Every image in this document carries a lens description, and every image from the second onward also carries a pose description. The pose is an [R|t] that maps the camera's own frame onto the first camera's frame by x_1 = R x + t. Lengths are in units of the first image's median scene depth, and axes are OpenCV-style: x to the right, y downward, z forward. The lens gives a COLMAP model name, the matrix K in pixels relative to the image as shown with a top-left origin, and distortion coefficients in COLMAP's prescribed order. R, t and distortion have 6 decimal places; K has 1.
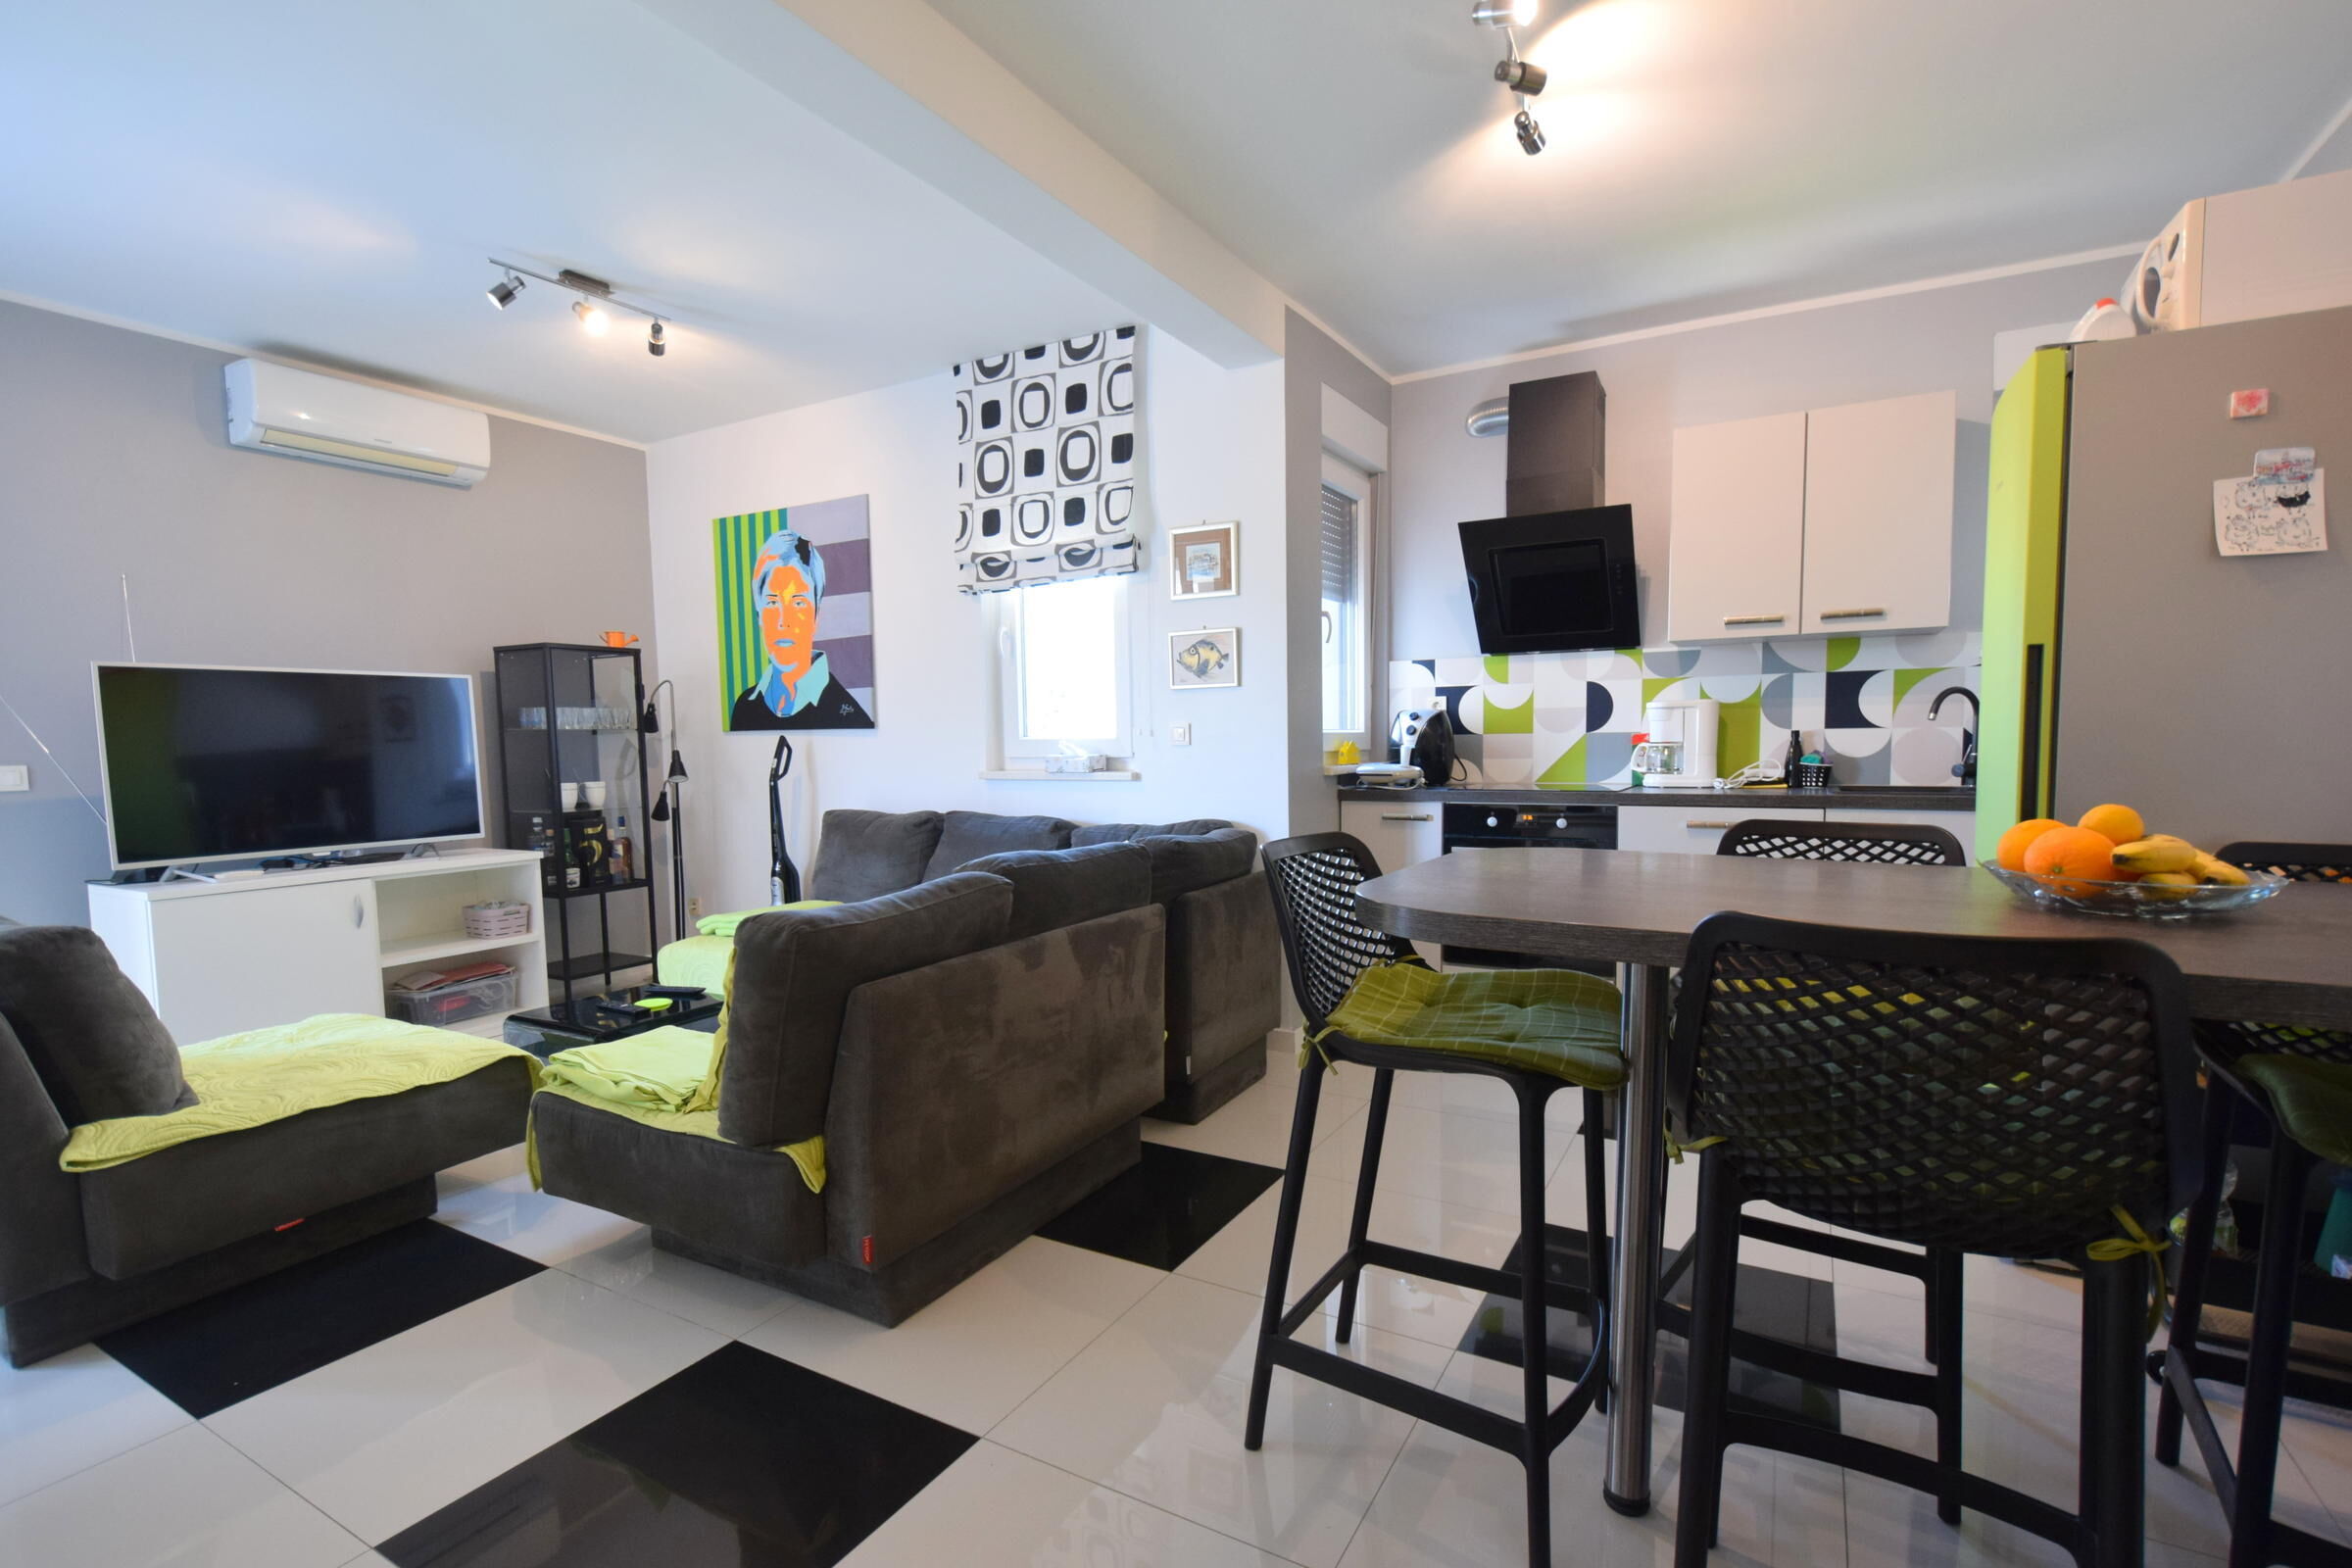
lens RADIAL K [[1067.2, 0, 1183.5], [0, 1067.2, 820.3], [0, 0, 1]] dist [0.007488, -0.010729]
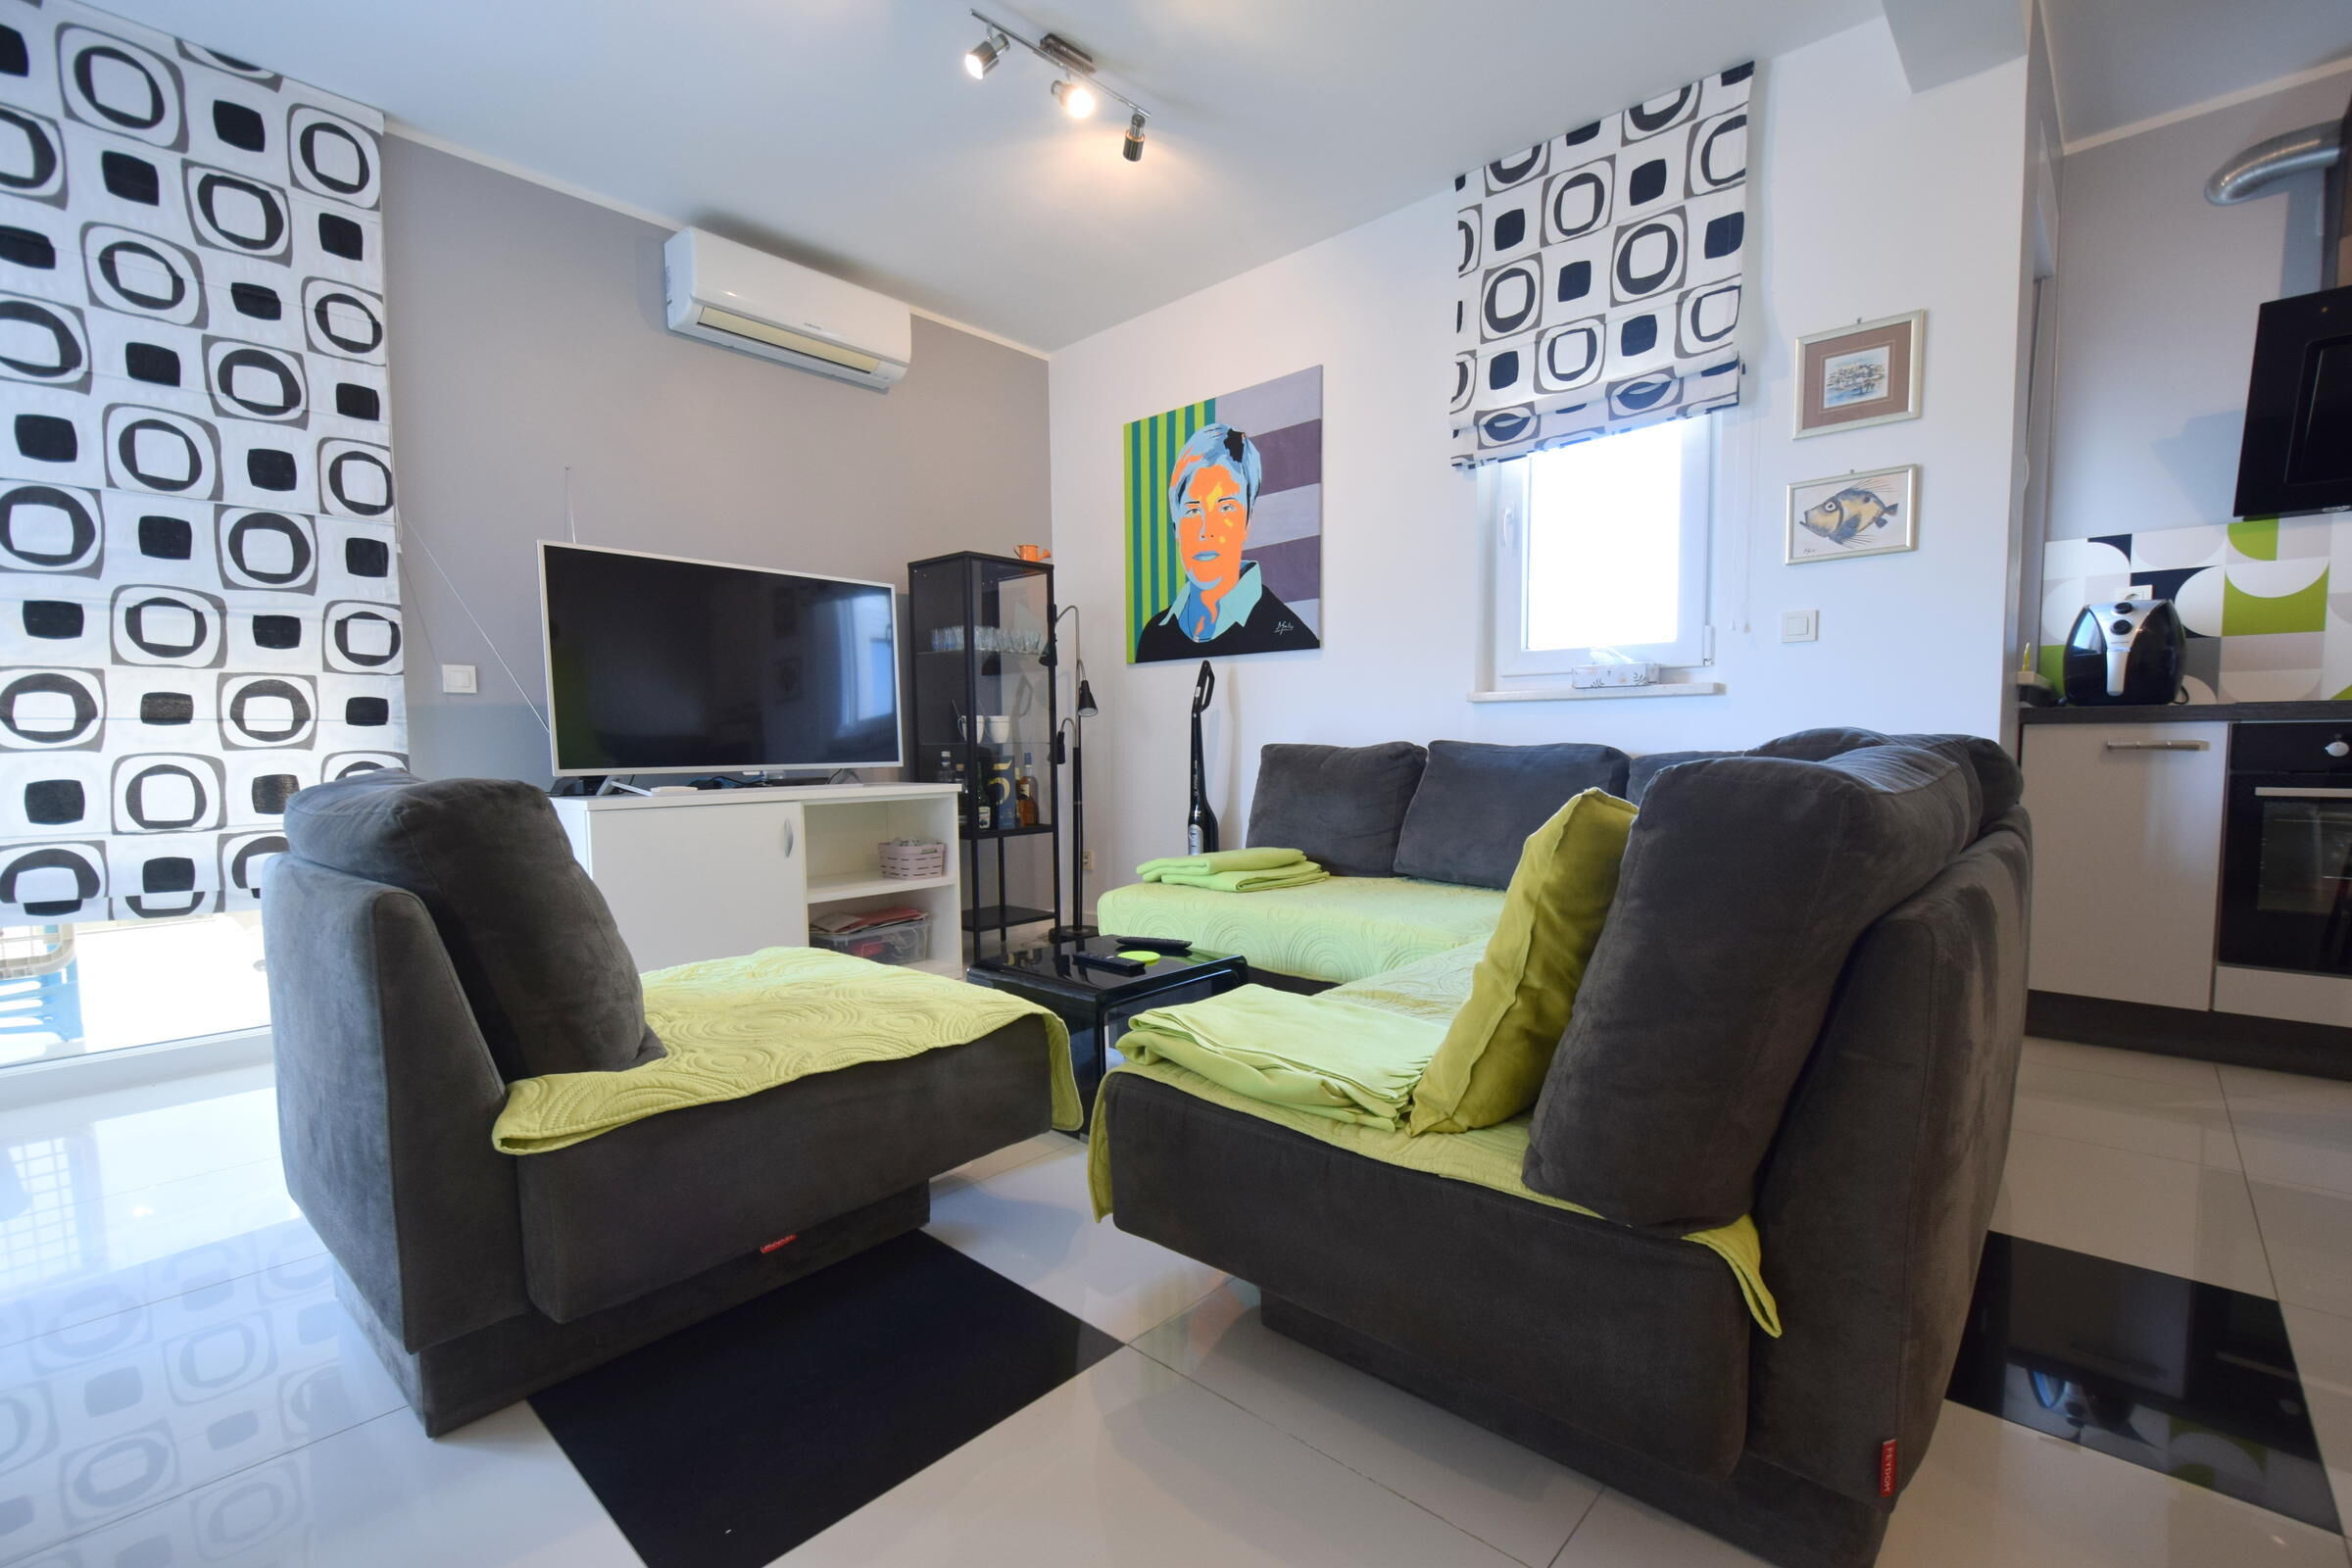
lens RADIAL K [[1020.7, 0, 1187.6], [0, 1020.7, 818.7], [0, 0, 1]] dist [0.005738, -0.006928]
pose [[0.974841, 0.022464, -0.221768, -0.239794], [-0.022638, 0.999742, 0.001758, 0.055126], [0.221751, 0.003307, 0.975098, 0.227252]]
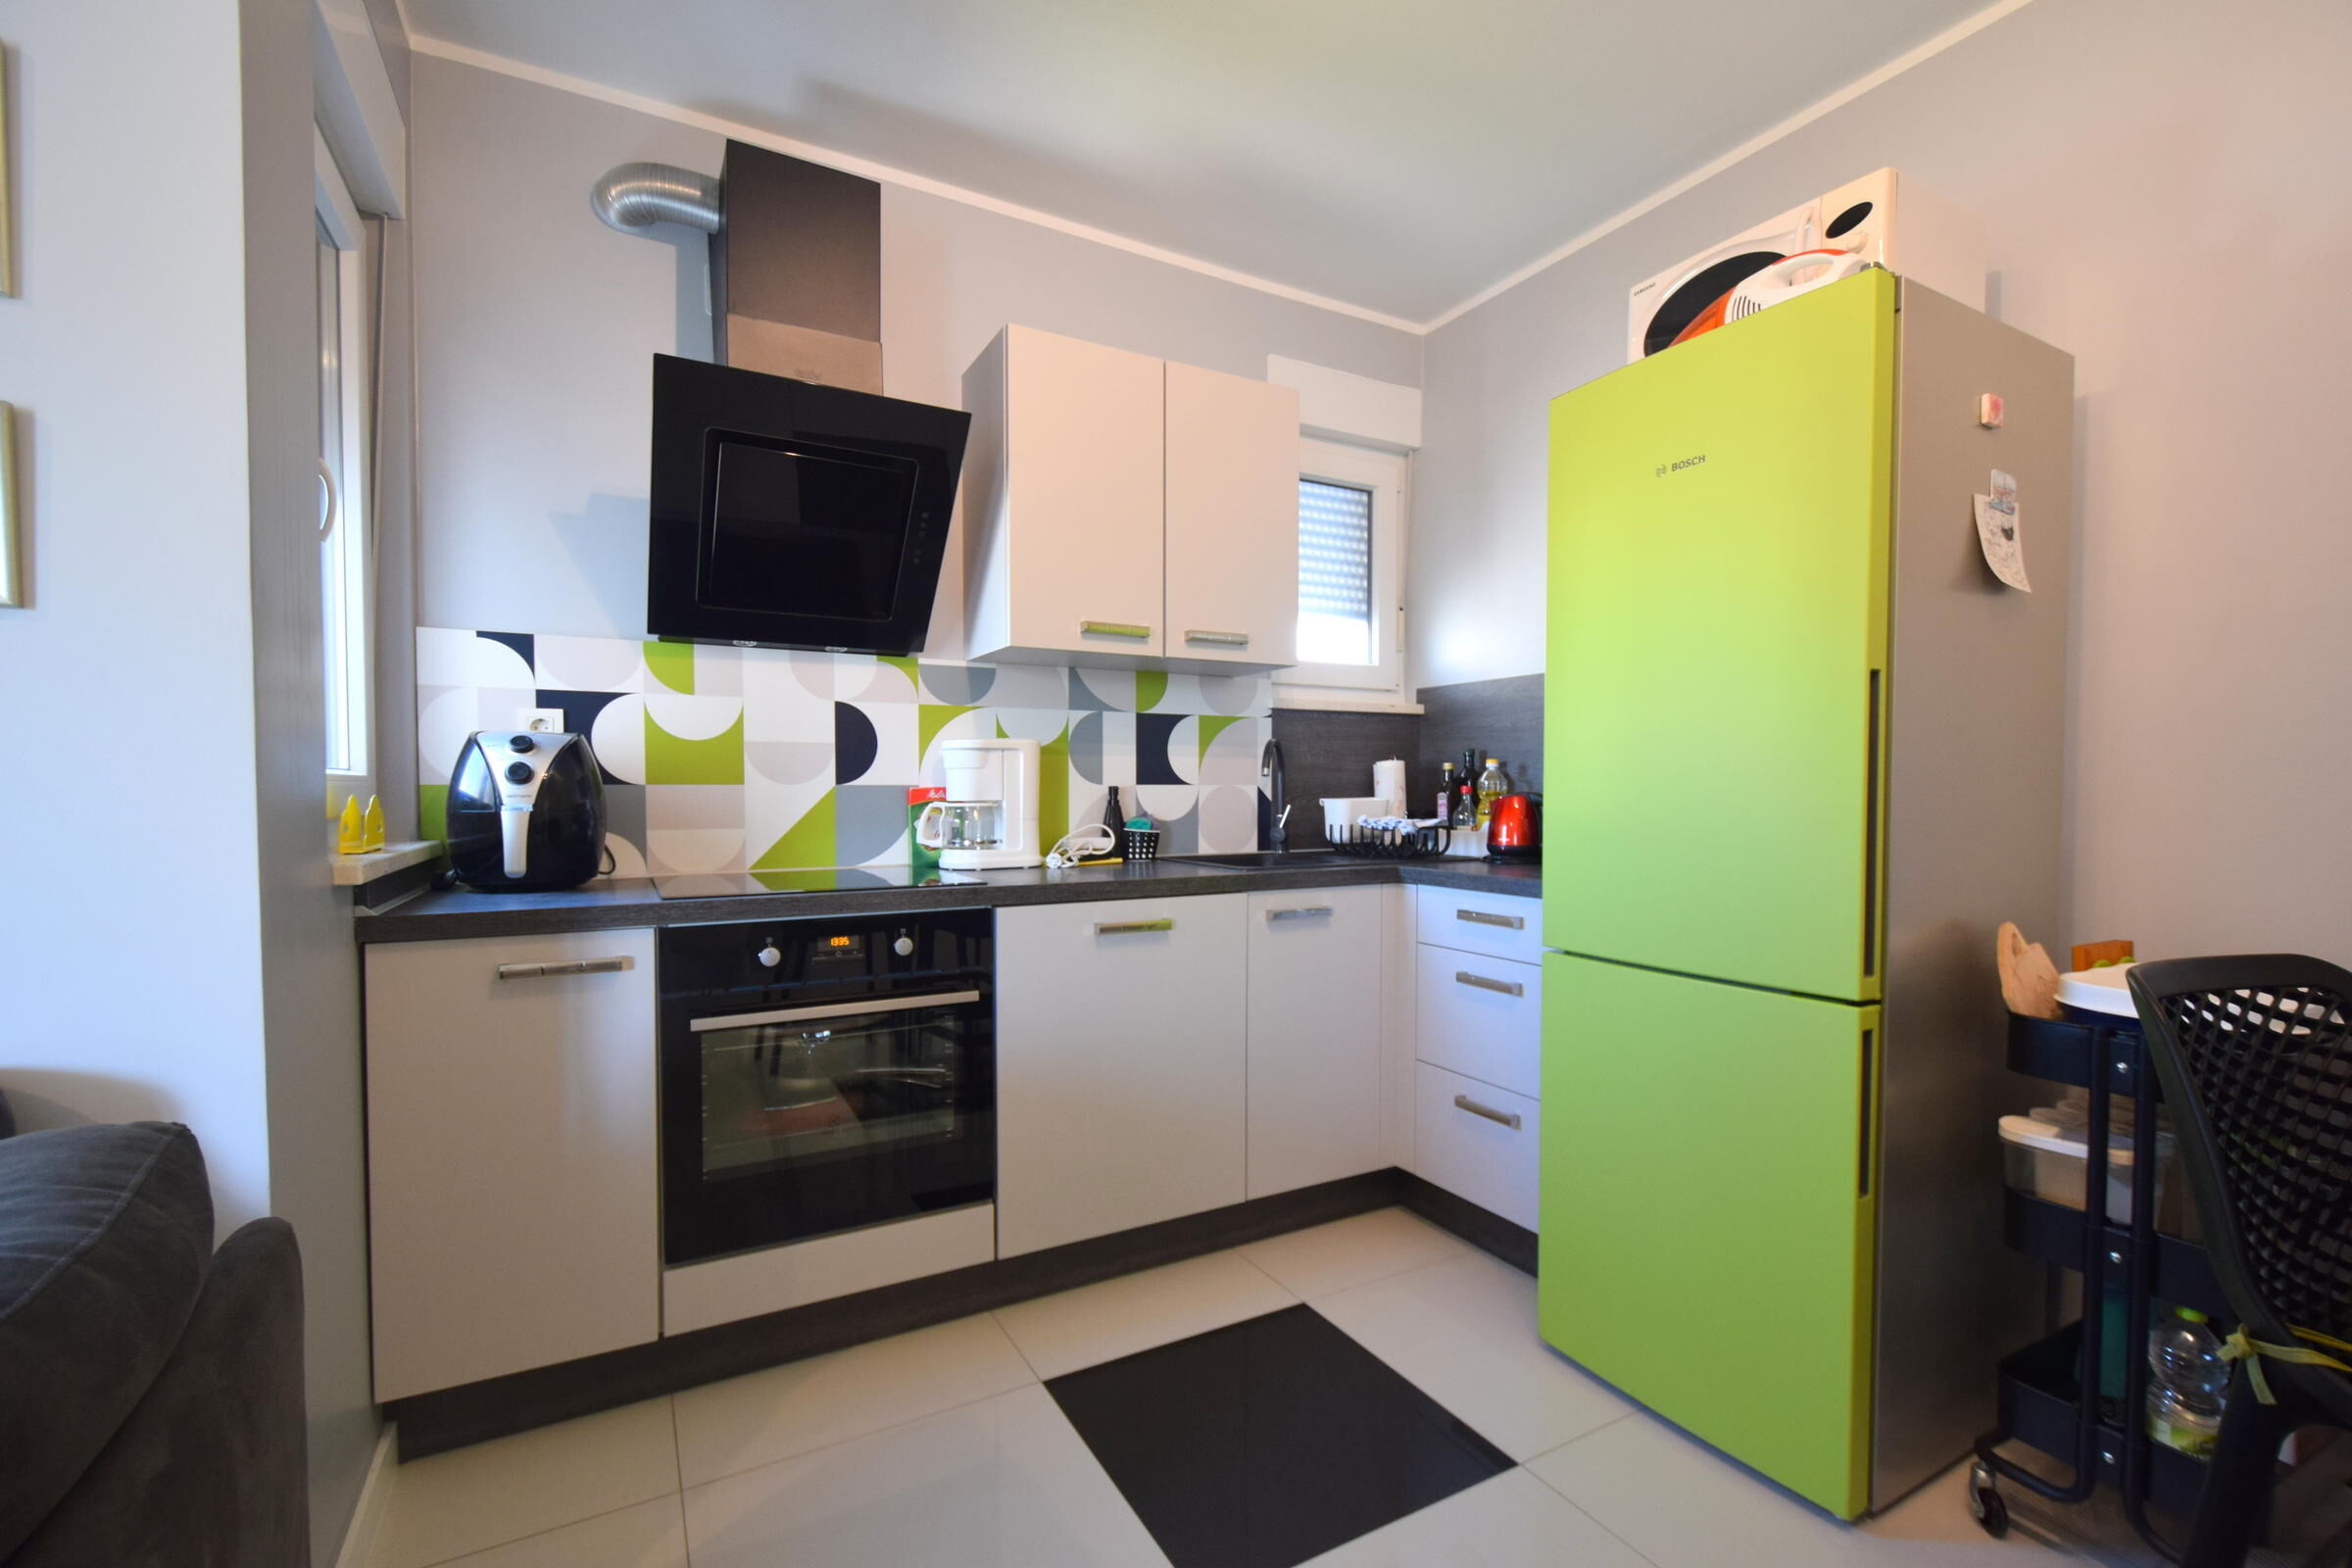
lens RADIAL K [[1020.7, 0, 1187.6], [0, 1020.7, 818.7], [0, 0, 1]] dist [0.005738, -0.006928]
pose [[0.514181, -0.010884, 0.857613, -0.020430], [0.060765, 0.997869, -0.023768, -0.037822], [-0.855526, 0.064334, 0.513747, 0.546372]]
